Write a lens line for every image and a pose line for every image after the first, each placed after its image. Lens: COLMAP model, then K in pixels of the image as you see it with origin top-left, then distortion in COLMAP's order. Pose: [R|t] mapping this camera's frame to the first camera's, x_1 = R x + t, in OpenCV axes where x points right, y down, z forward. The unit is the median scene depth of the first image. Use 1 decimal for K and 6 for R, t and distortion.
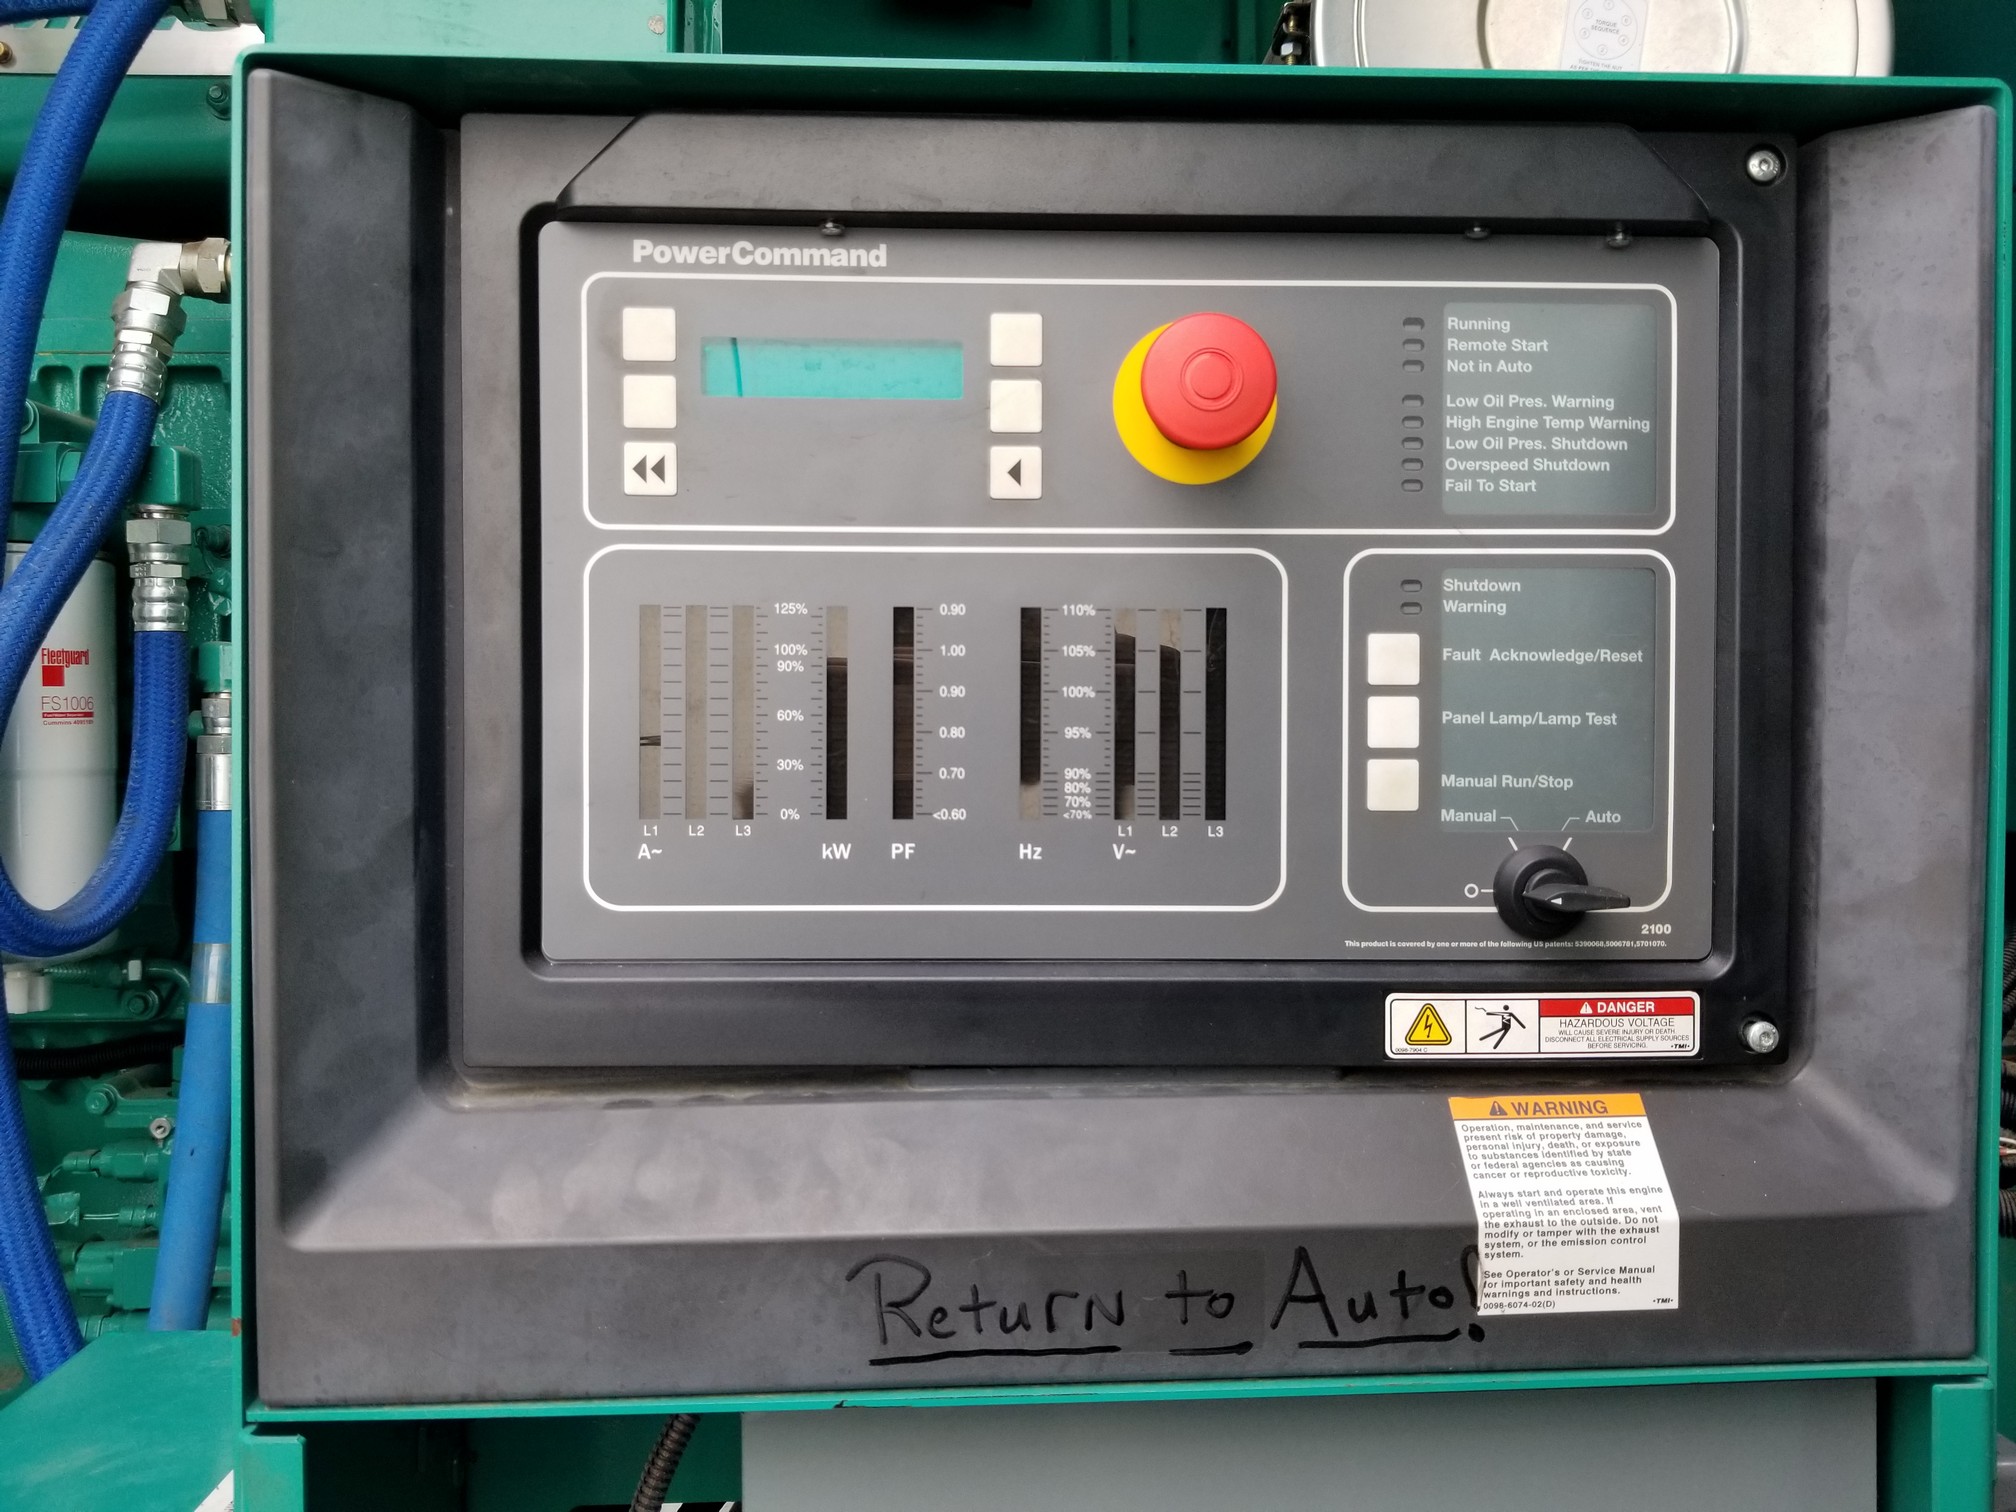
lens RADIAL K [[1555.3, 0, 1005.1], [0, 1555.3, 726.5], [0, 0, 1]] dist [0.116972, -0.213838]
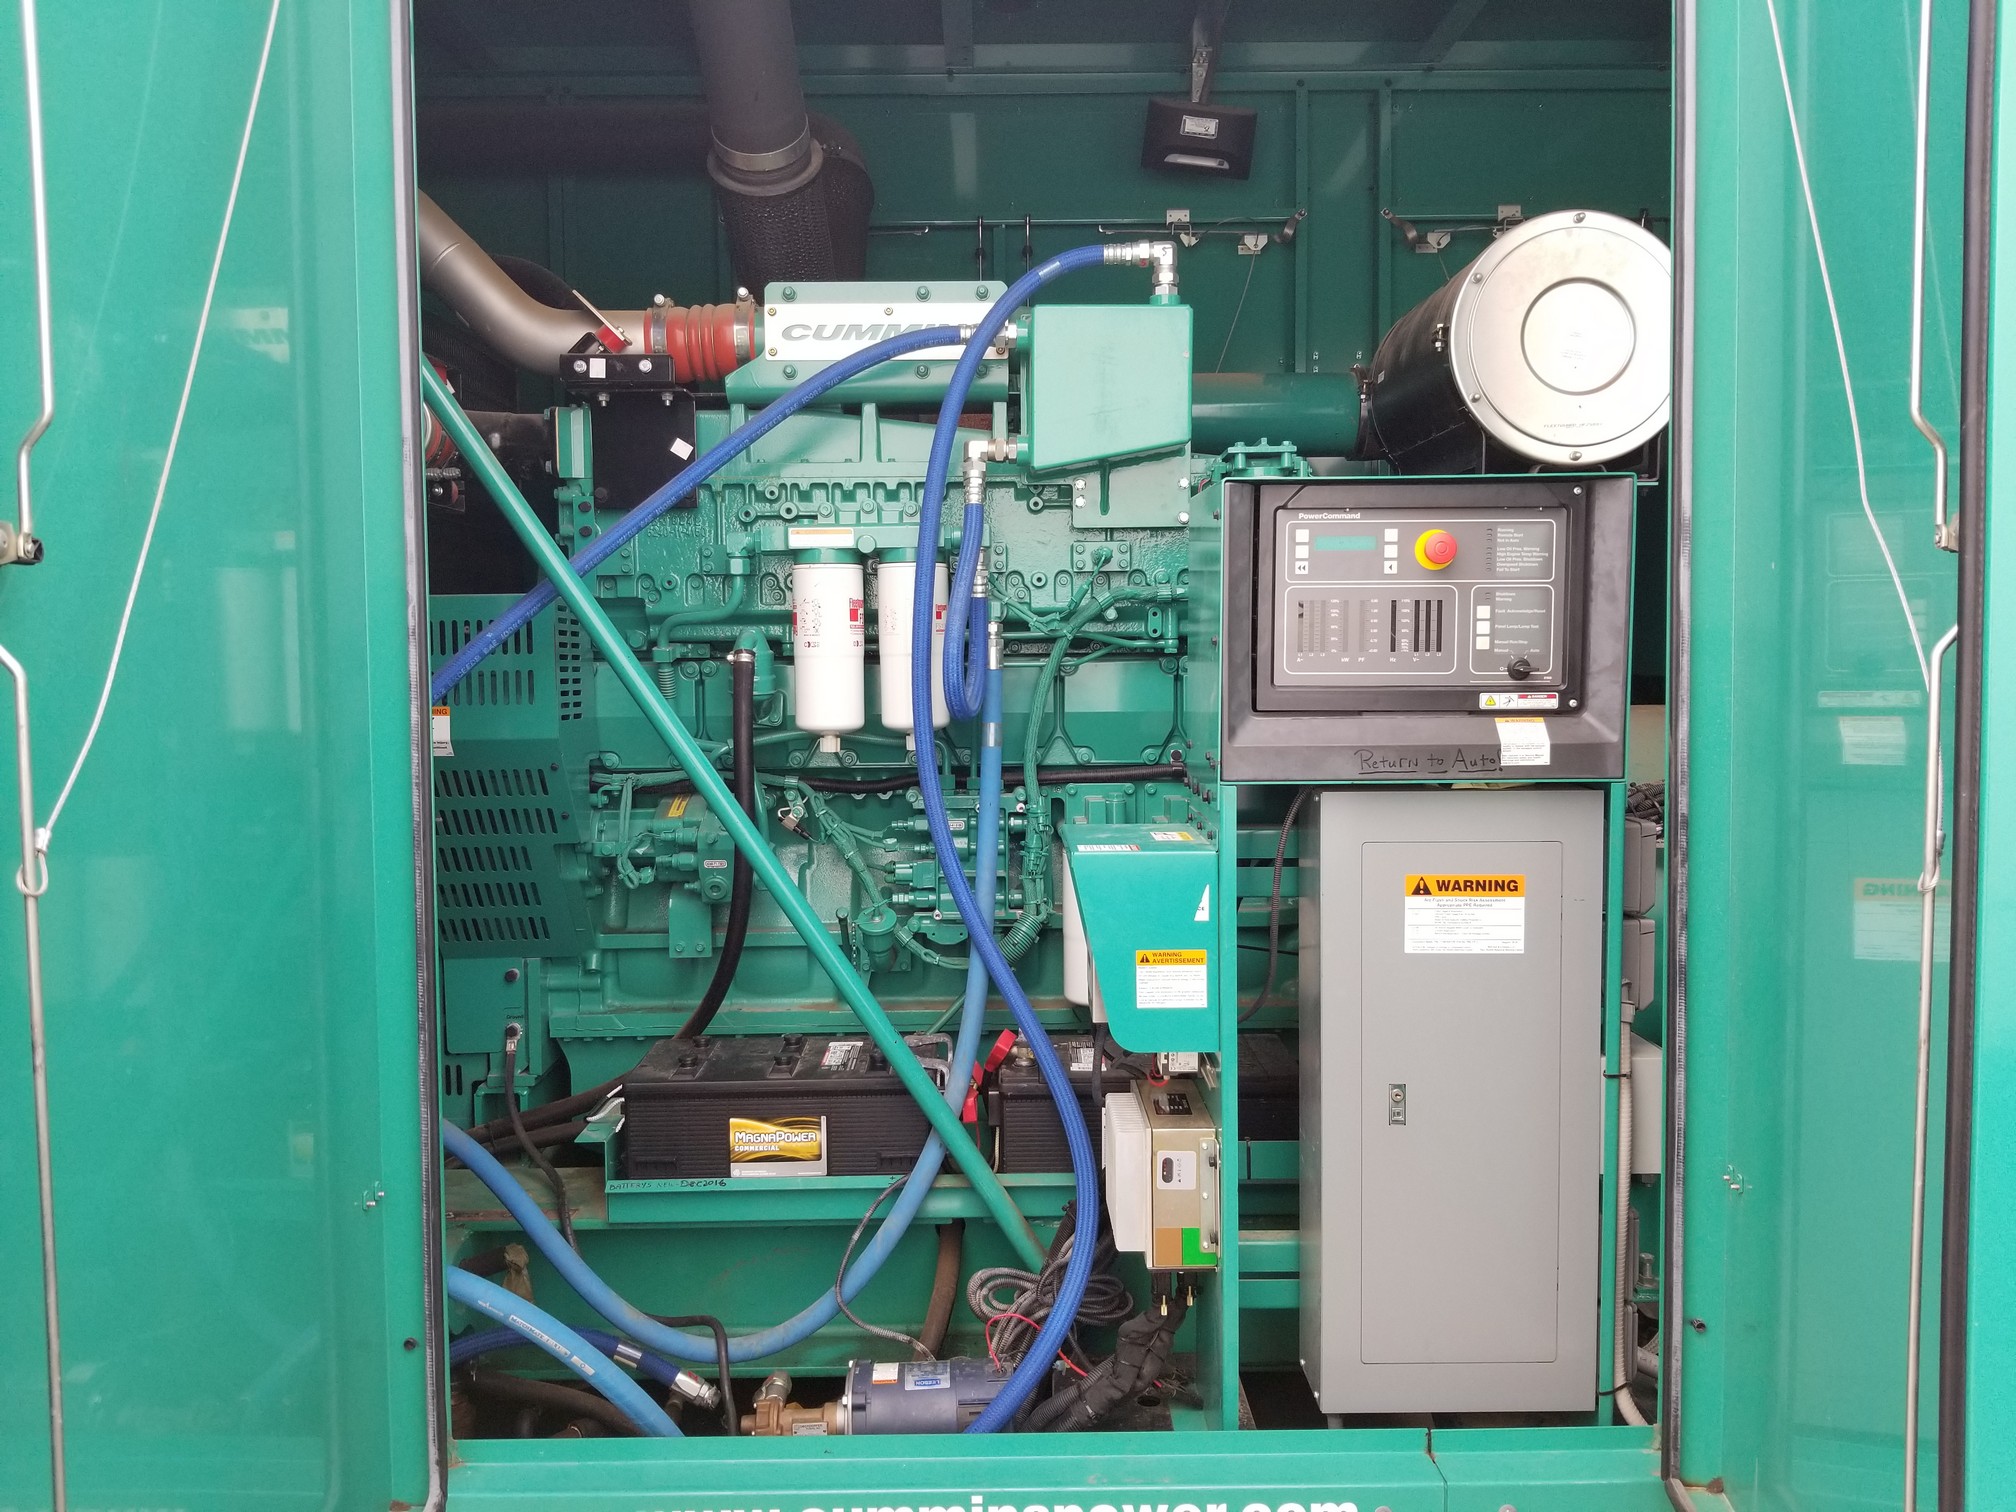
lens RADIAL K [[1555.3, 0, 1005.1], [0, 1555.3, 726.5], [0, 0, 1]] dist [0.116972, -0.213838]
pose [[0.998929, -0.000871, -0.046263, -0.817182], [0.003160, 0.998772, 0.049437, 0.049096], [0.046163, -0.049530, 0.997705, -3.188306]]
